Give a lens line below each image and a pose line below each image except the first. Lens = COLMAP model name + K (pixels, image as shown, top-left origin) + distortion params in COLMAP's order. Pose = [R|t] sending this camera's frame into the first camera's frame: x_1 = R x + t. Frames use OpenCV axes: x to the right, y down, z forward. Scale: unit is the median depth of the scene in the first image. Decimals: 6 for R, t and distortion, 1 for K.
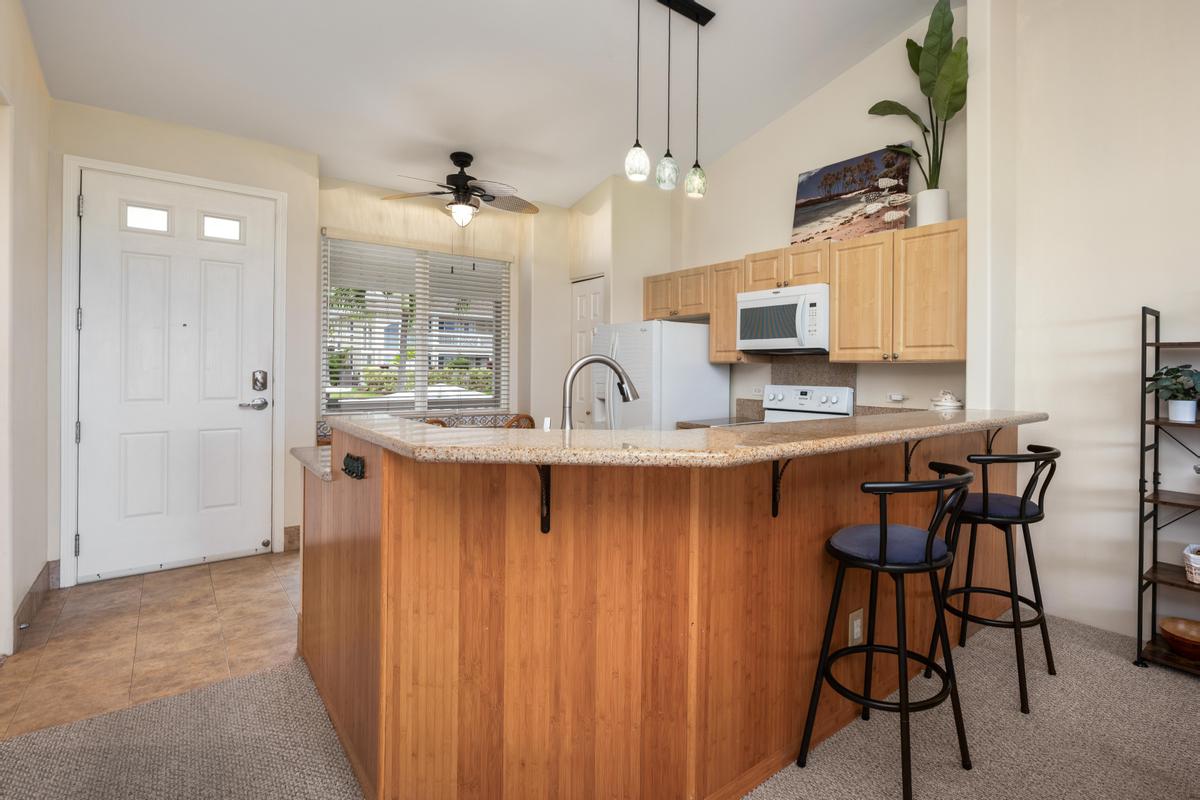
lens RADIAL K [[582.8, 0, 598.0], [0, 582.8, 373.1], [0, 0, 1]] dist [-0.002586, -0.000352]
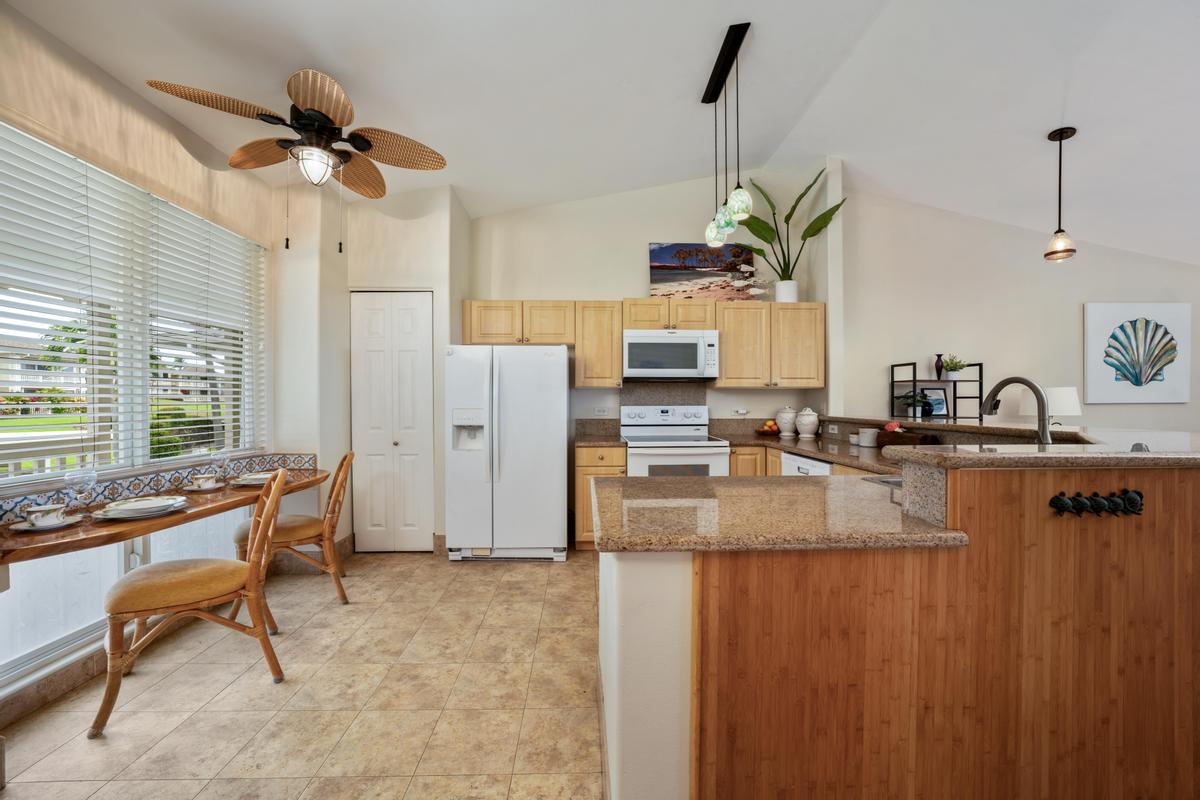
lens RADIAL K [[411.6, 0, 617.6], [0, 411.6, 397.0], [0, 0, 1]] dist [-0.008629, 0.000022]
pose [[0.576713, -0.012527, 0.816851, -0.485016], [0.010110, 0.999915, 0.008197, -0.007142], [-0.816885, 0.003531, 0.576790, 0.575556]]
